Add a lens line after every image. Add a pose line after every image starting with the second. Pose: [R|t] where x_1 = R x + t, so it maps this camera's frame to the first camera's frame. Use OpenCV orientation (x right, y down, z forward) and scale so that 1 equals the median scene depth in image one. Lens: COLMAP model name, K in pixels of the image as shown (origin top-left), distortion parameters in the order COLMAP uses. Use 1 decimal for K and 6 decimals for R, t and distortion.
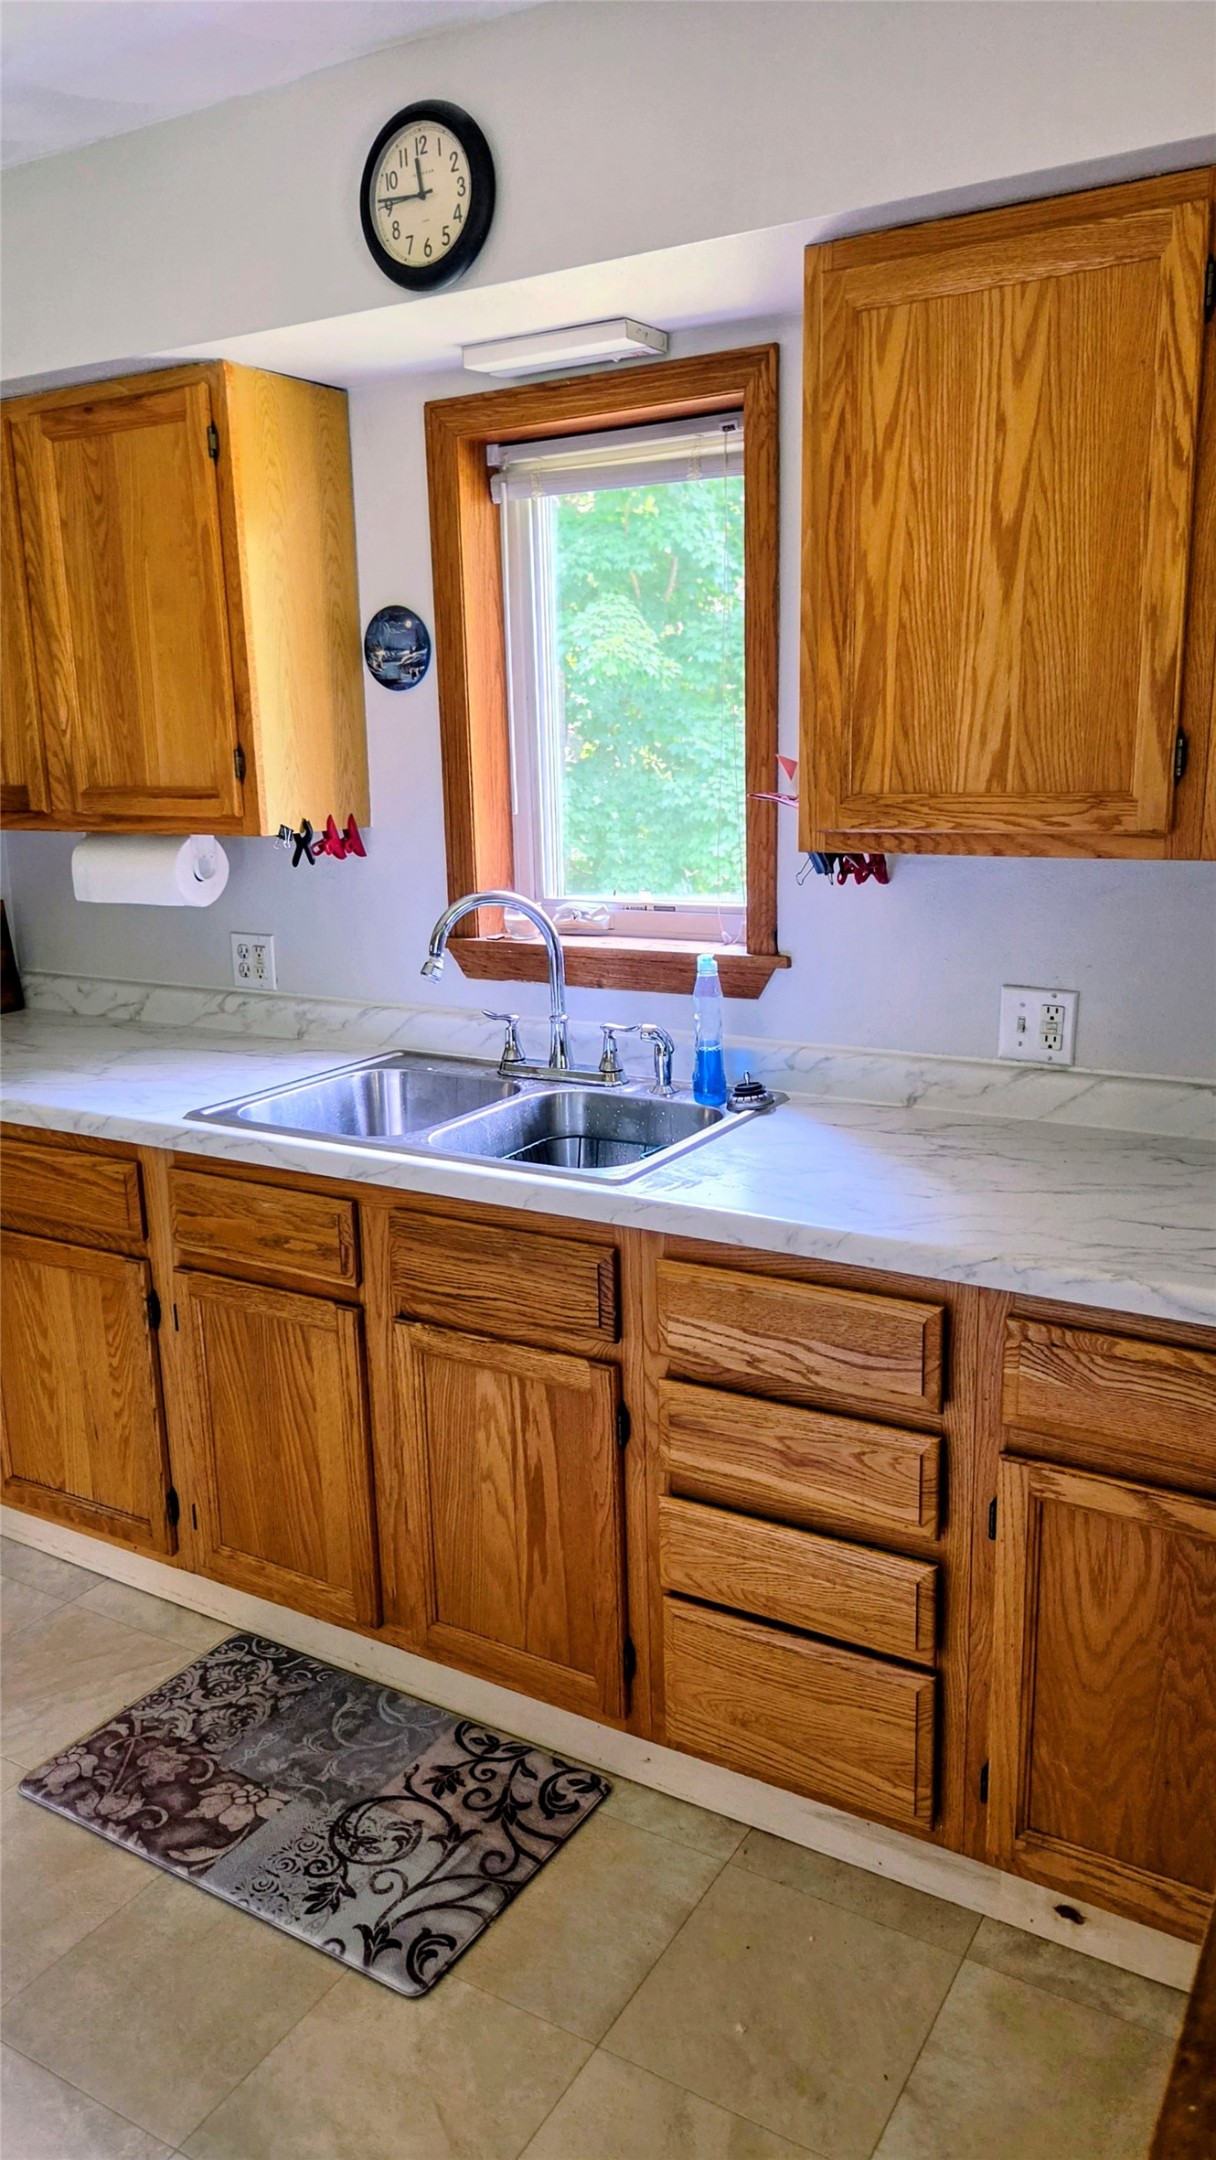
lens RADIAL K [[1508.9, 0, 594.9], [0, 1508.9, 1079.6], [0, 0, 1]] dist [0.088941, -0.087078]
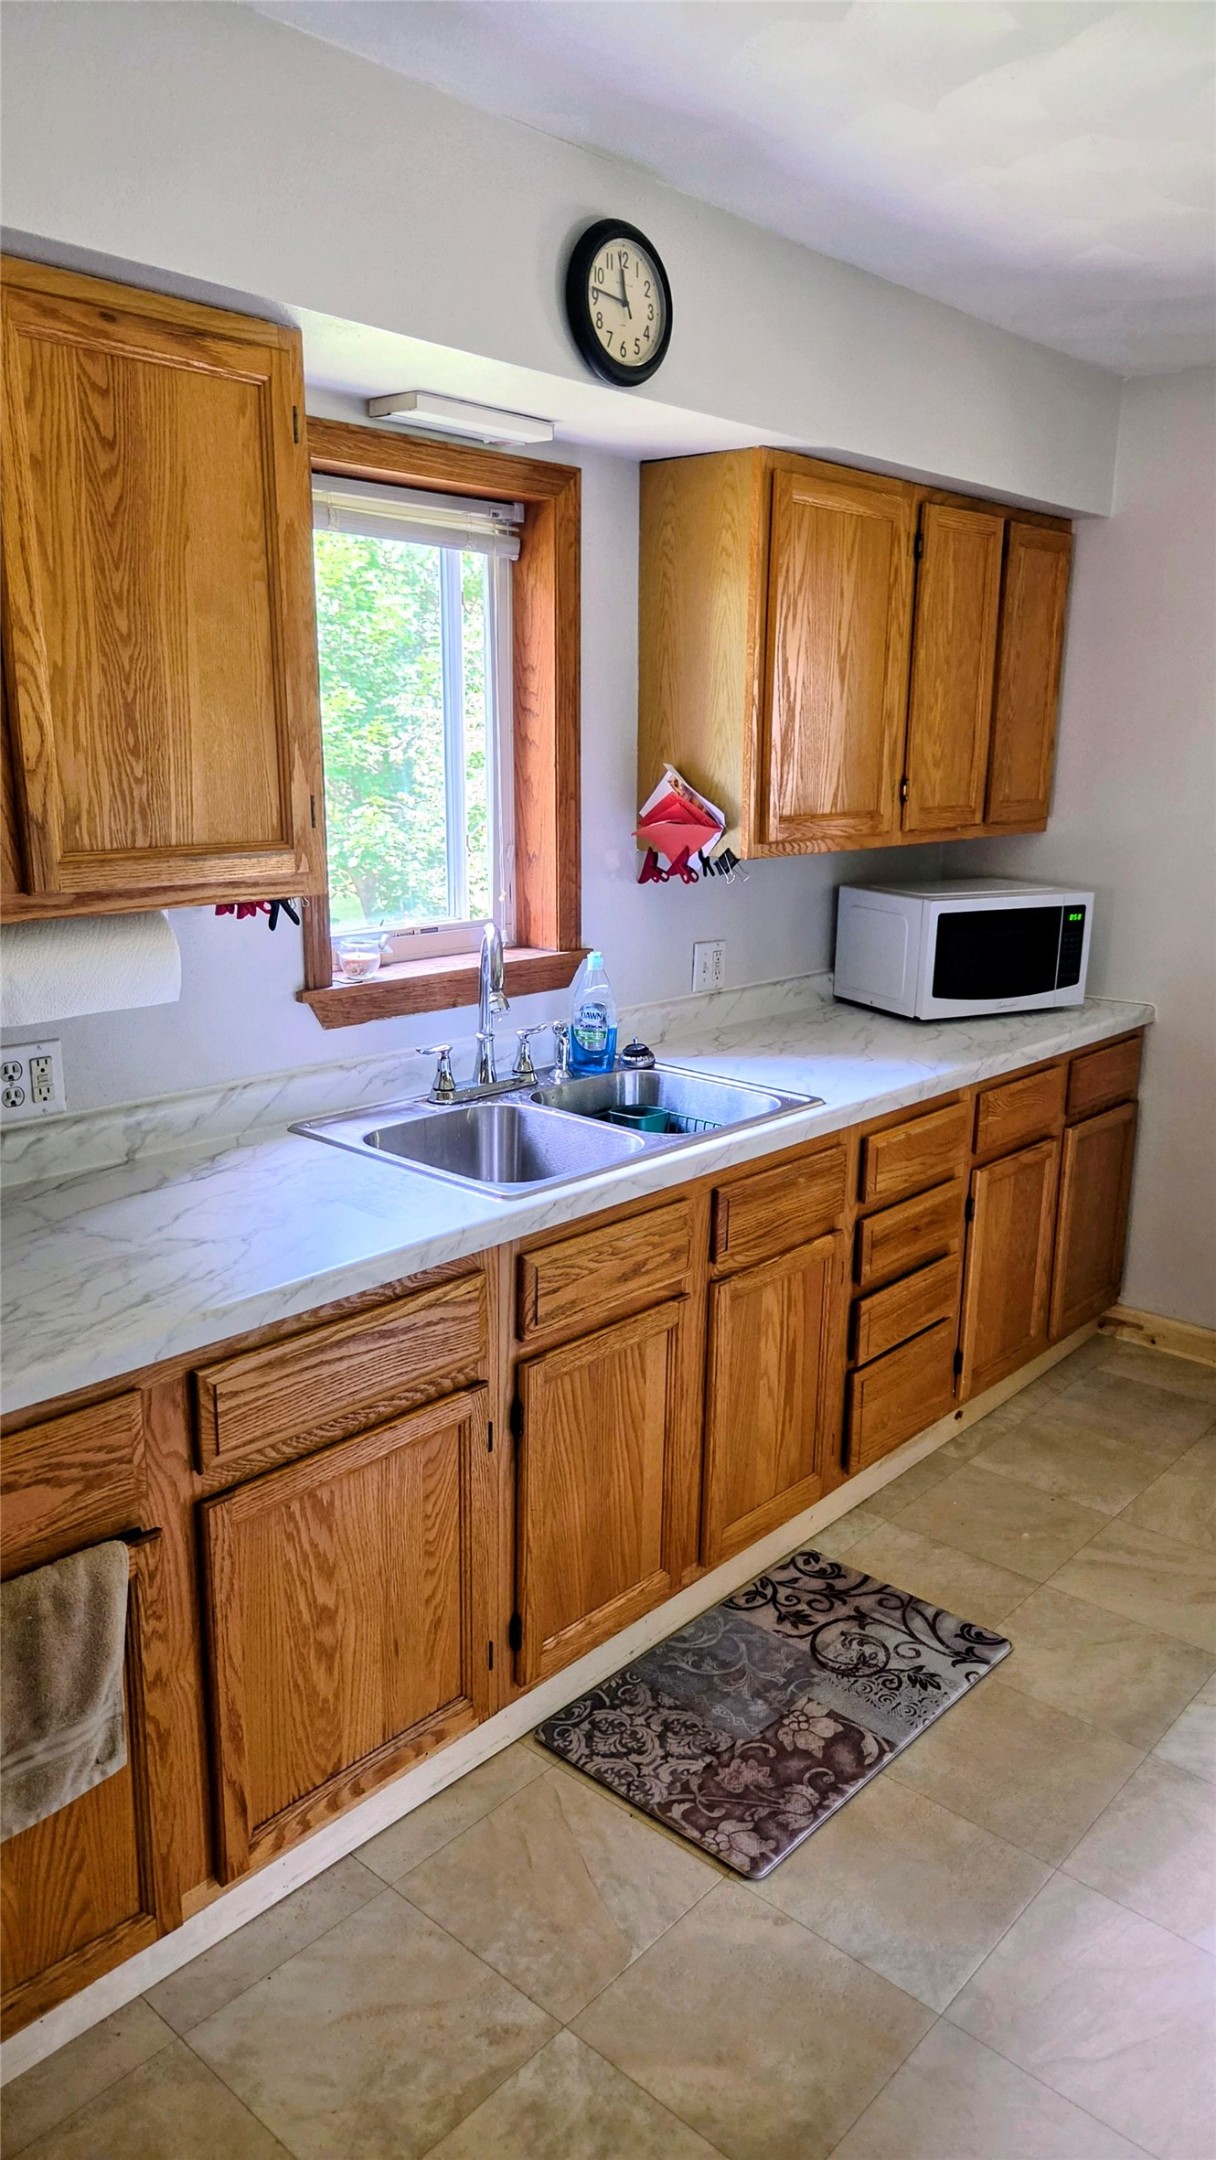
lens RADIAL K [[1508.9, 0, 594.9], [0, 1508.9, 1079.6], [0, 0, 1]] dist [0.088941, -0.087078]
pose [[0.175127, -0.201720, 0.963660, -1.212552], [0.201595, 0.965395, 0.165447, -0.199723], [-0.963686, 0.165295, 0.209732, 0.812056]]
